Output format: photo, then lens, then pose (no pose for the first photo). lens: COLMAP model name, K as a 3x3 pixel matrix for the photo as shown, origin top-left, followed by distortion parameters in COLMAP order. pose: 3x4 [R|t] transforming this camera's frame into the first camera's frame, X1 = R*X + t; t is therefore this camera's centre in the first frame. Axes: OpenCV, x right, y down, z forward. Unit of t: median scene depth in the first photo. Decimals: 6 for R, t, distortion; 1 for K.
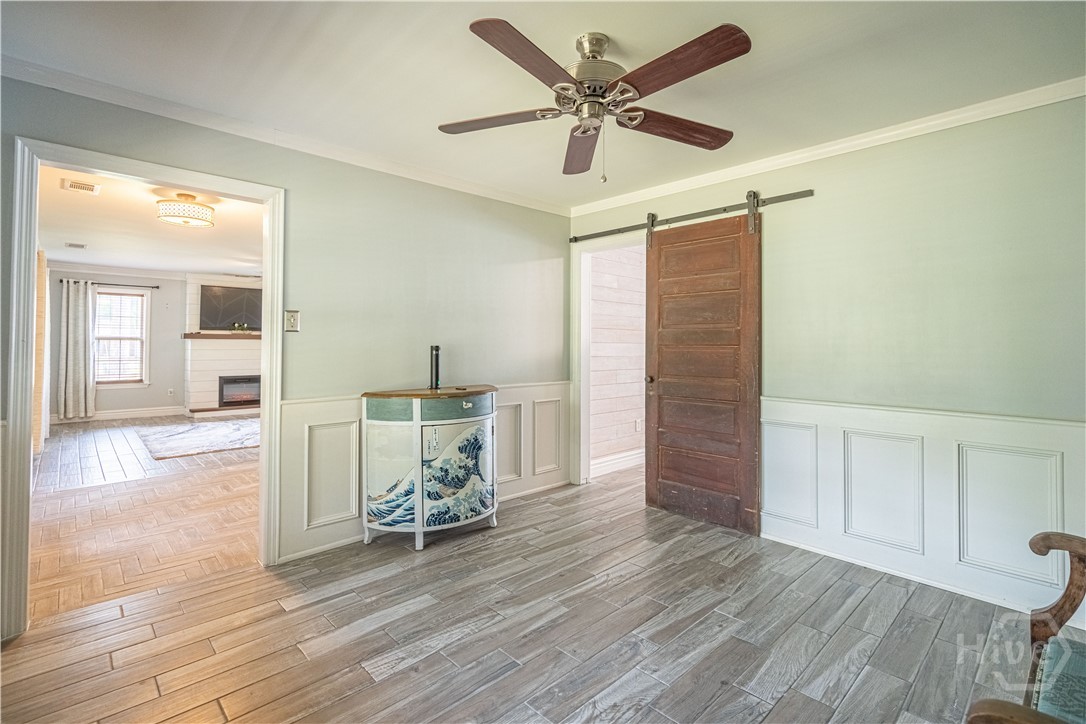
lens RADIAL K [[508.8, 0, 541.4], [0, 508.8, 332.6], [0, 0, 1]] dist [-0.000585, 0.000129]
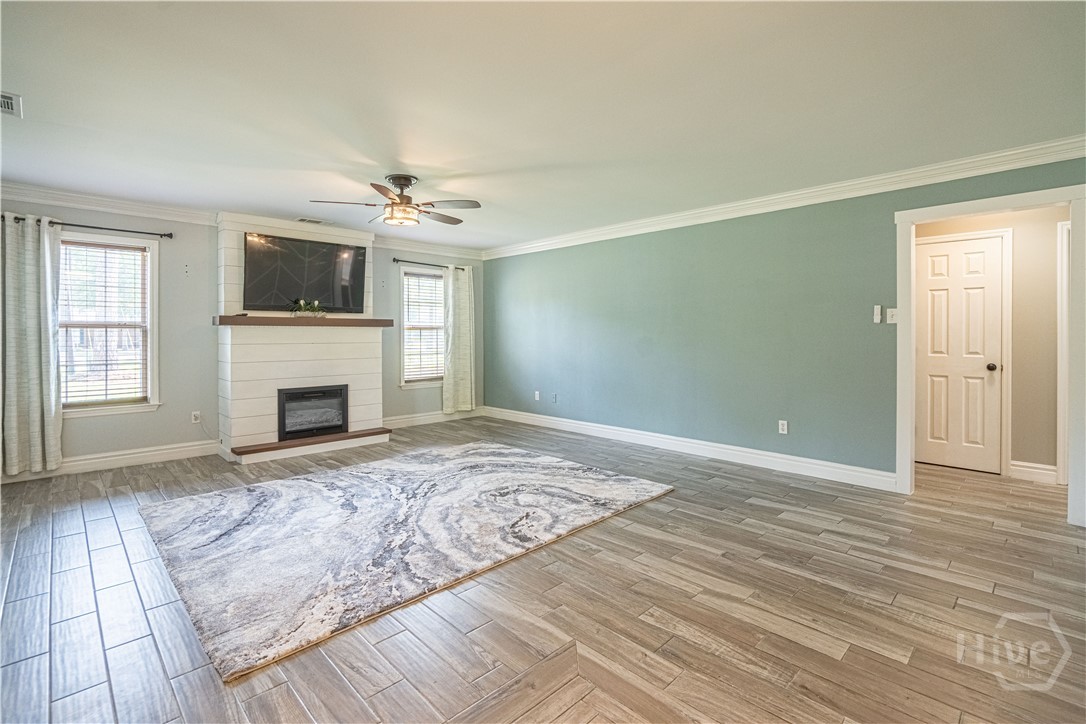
lens RADIAL K [[508.8, 0, 541.4], [0, 508.8, 332.6], [0, 0, 1]] dist [-0.000585, 0.000129]
pose [[0.999833, -0.004088, 0.017784, -0.354323], [0.003667, 0.999713, 0.023656, 0.008128], [-0.017875, -0.023587, 0.999562, 0.426305]]
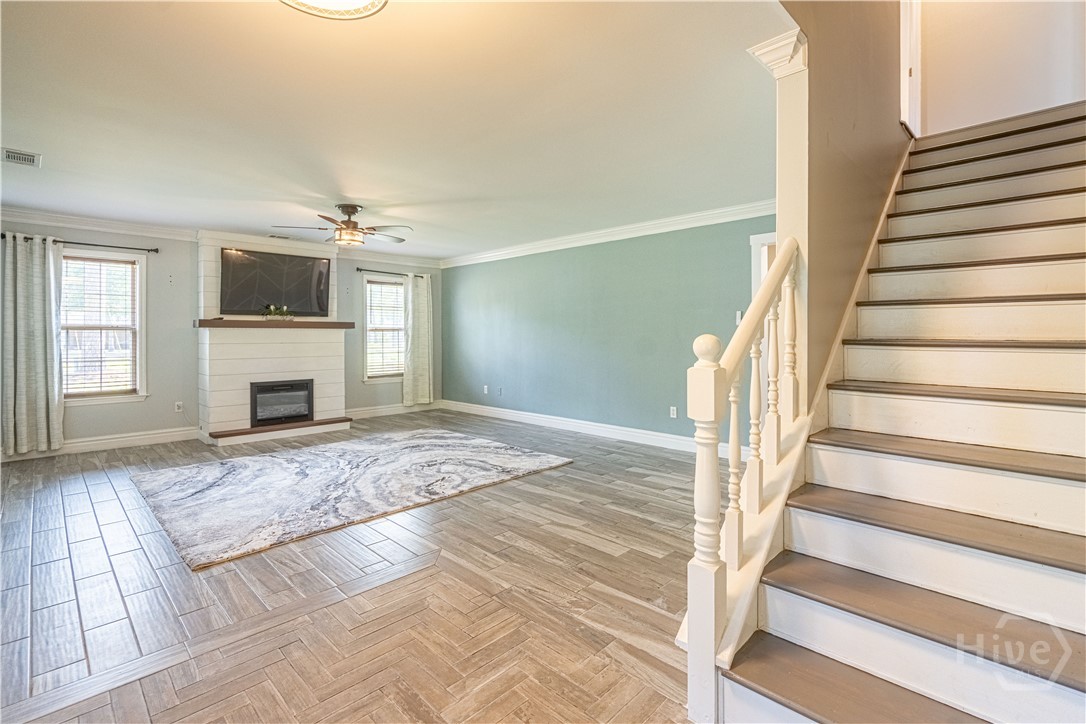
lens RADIAL K [[508.8, 0, 541.4], [0, 508.8, 332.6], [0, 0, 1]] dist [-0.000585, 0.000129]
pose [[0.999396, -0.004624, 0.034451, -0.278842], [0.003870, 0.999752, 0.021926, 0.005801], [-0.034544, -0.021780, 0.999166, 0.320252]]
